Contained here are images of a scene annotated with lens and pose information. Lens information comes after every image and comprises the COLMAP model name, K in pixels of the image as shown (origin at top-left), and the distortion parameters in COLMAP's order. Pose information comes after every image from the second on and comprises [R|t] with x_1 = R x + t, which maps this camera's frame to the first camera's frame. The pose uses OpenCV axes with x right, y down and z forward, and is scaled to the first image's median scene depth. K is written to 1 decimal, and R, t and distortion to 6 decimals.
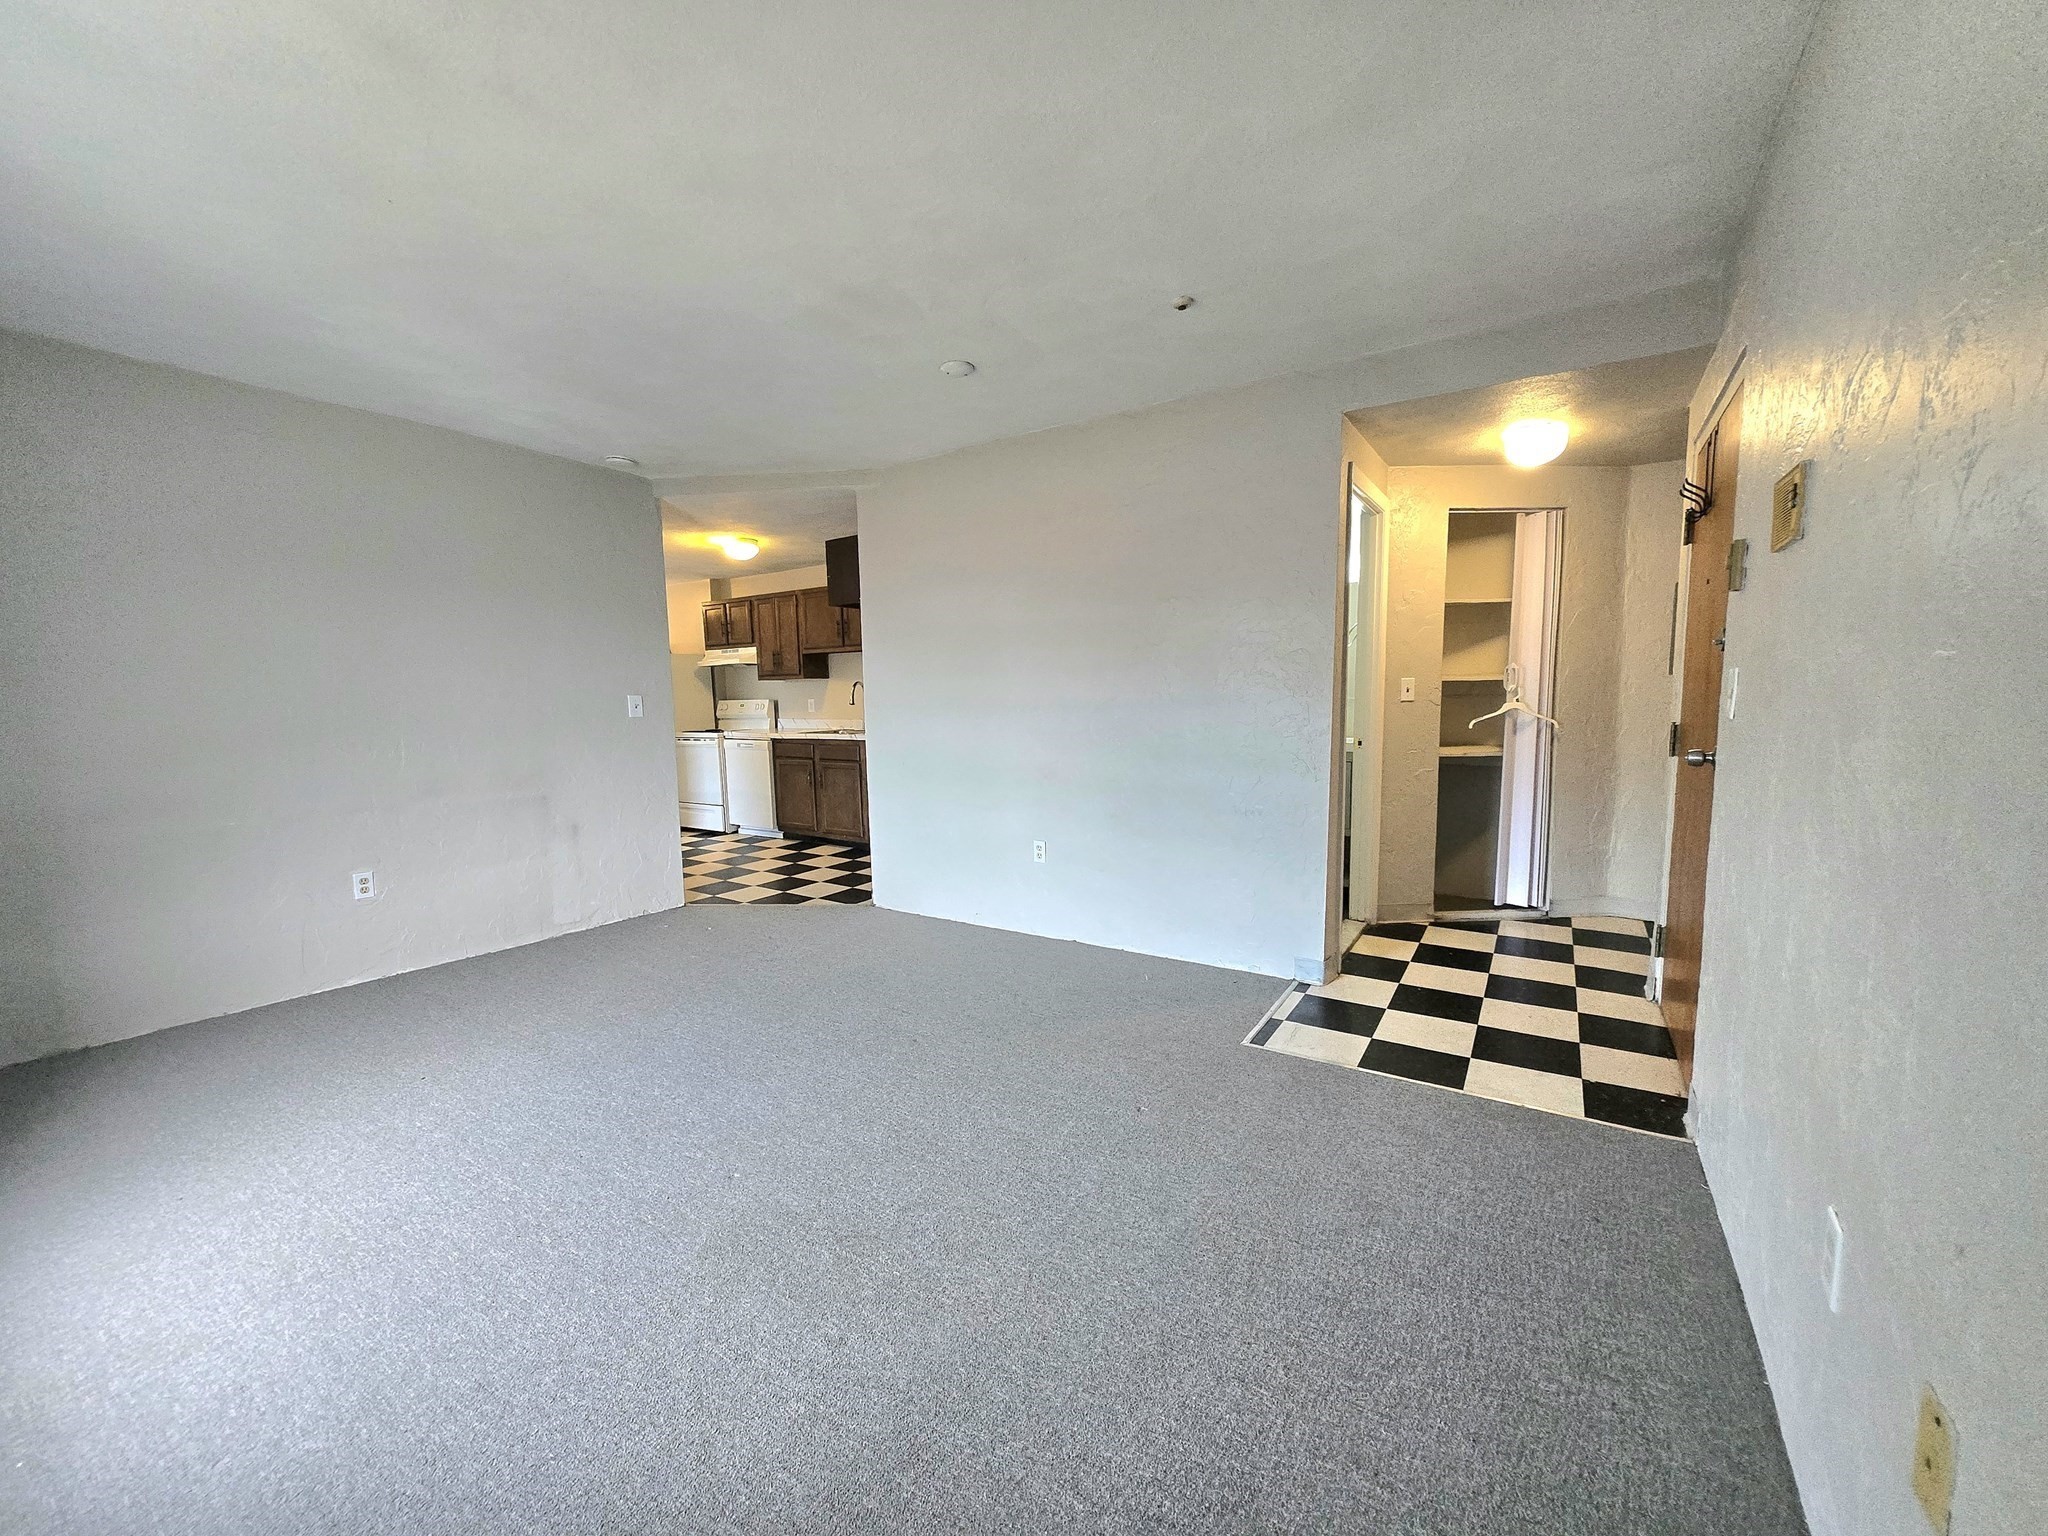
lens RADIAL K [[803.2, 0, 1019.1], [0, 803.2, 779.7], [0, 0, 1]] dist [0.003188, -0.000106]
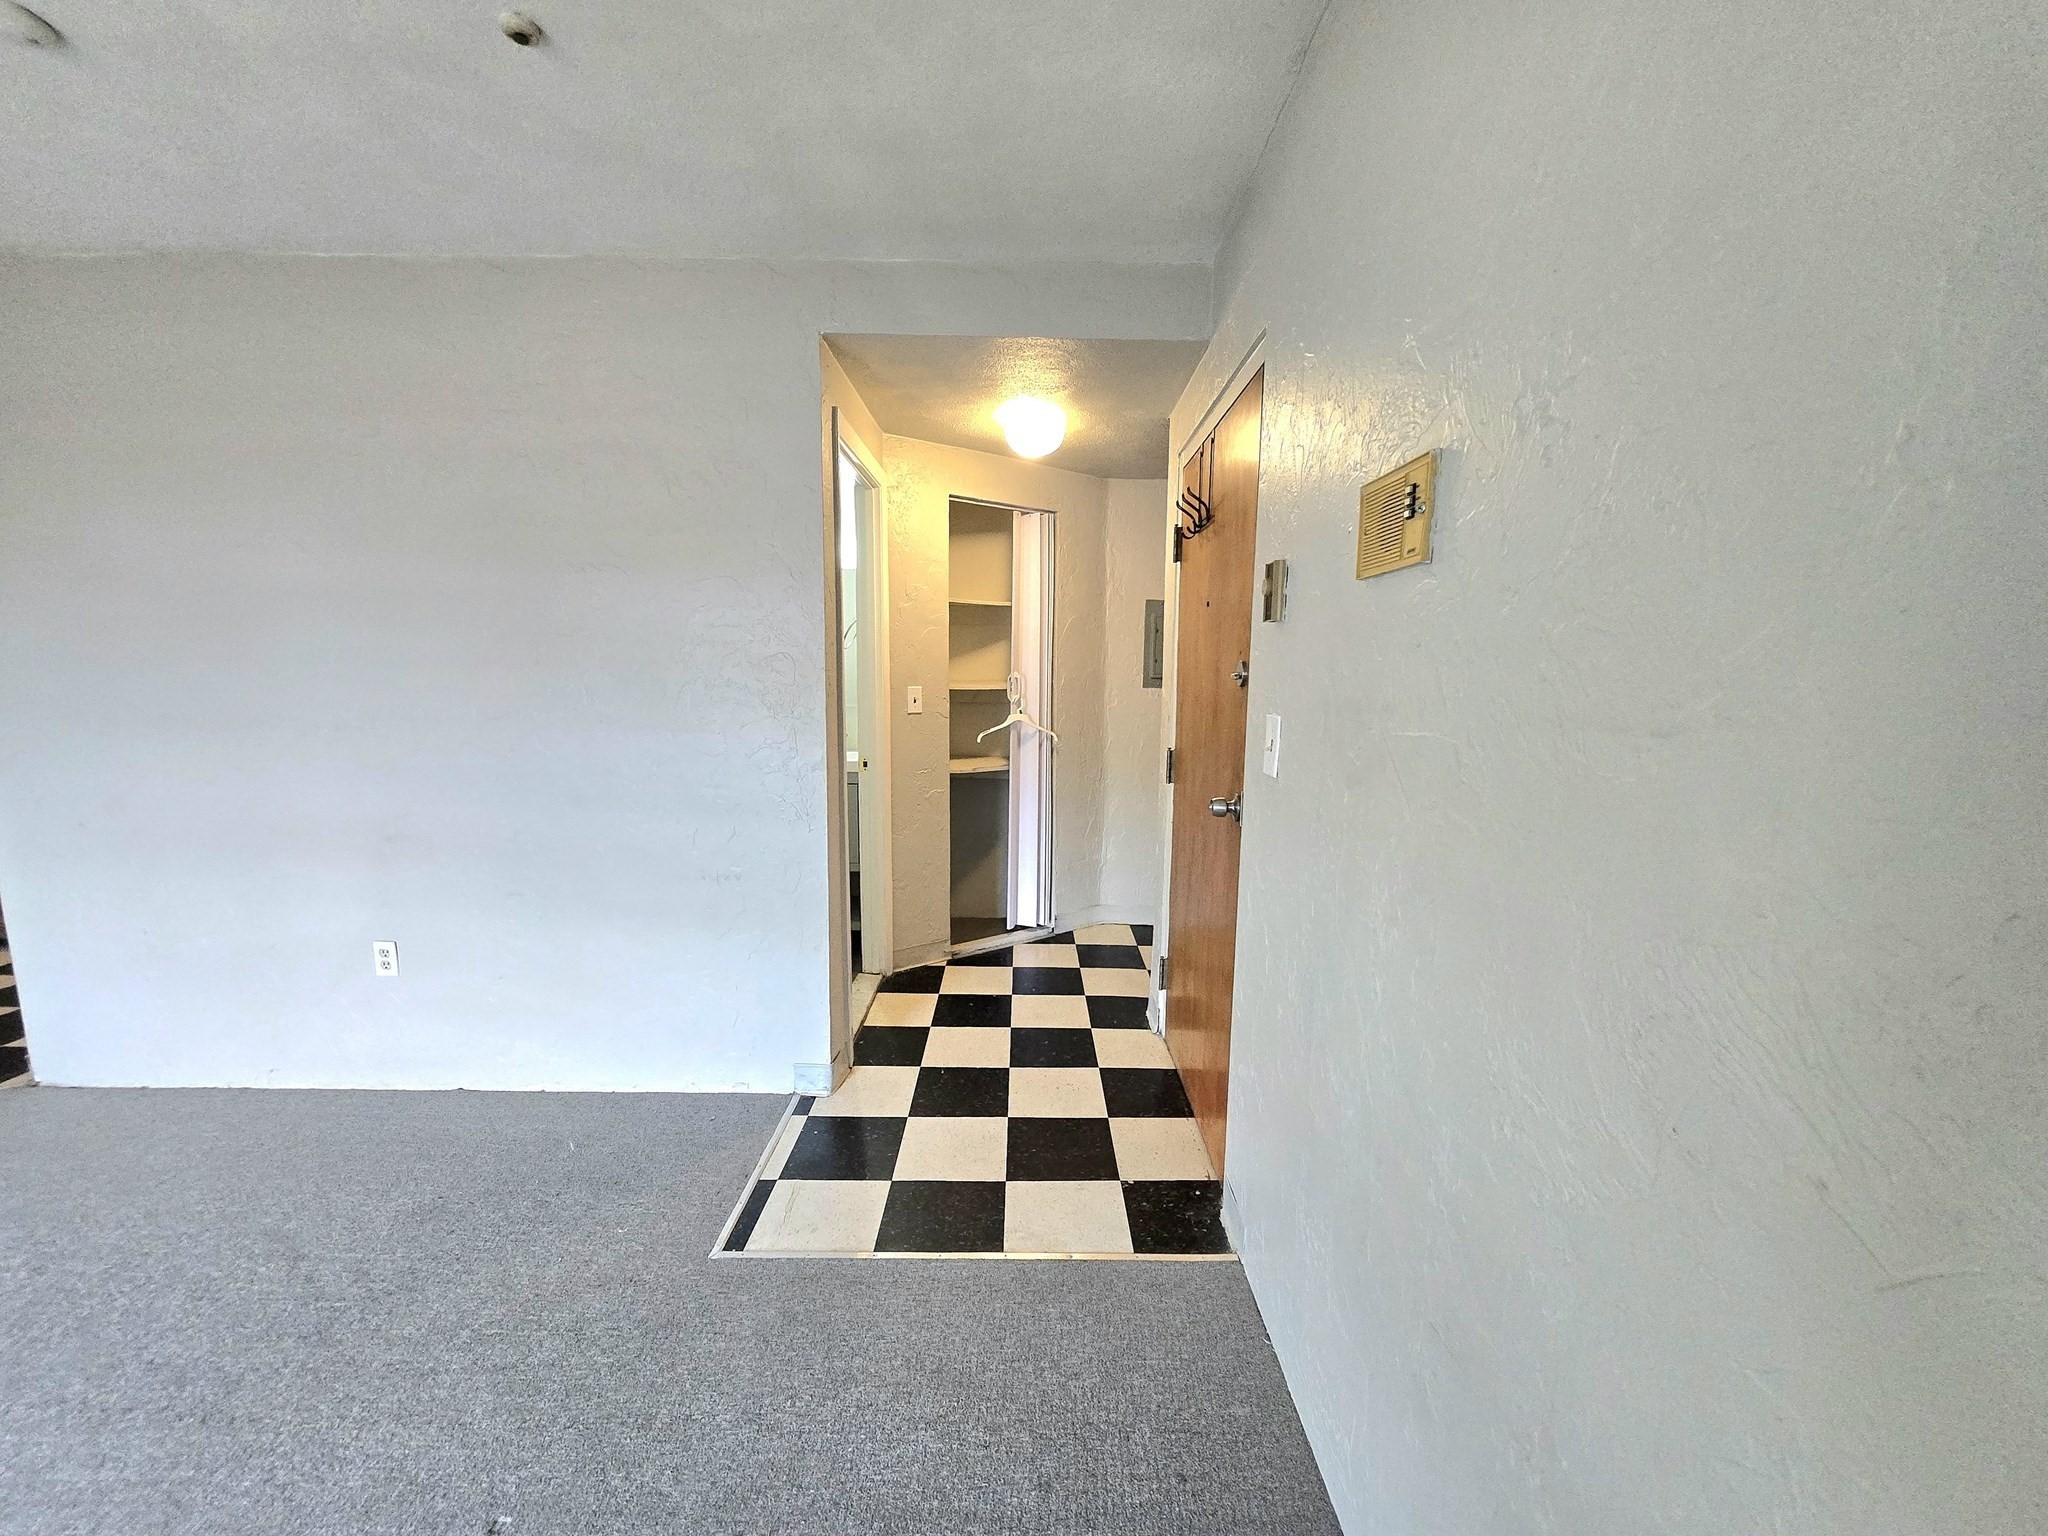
lens RADIAL K [[803.2, 0, 1019.1], [0, 803.2, 779.7], [0, 0, 1]] dist [0.003188, -0.000106]
pose [[0.836422, -0.048624, 0.545925, 0.121952], [0.035014, 0.998763, 0.035312, -0.063532], [-0.546967, -0.010421, 0.837090, 0.257837]]
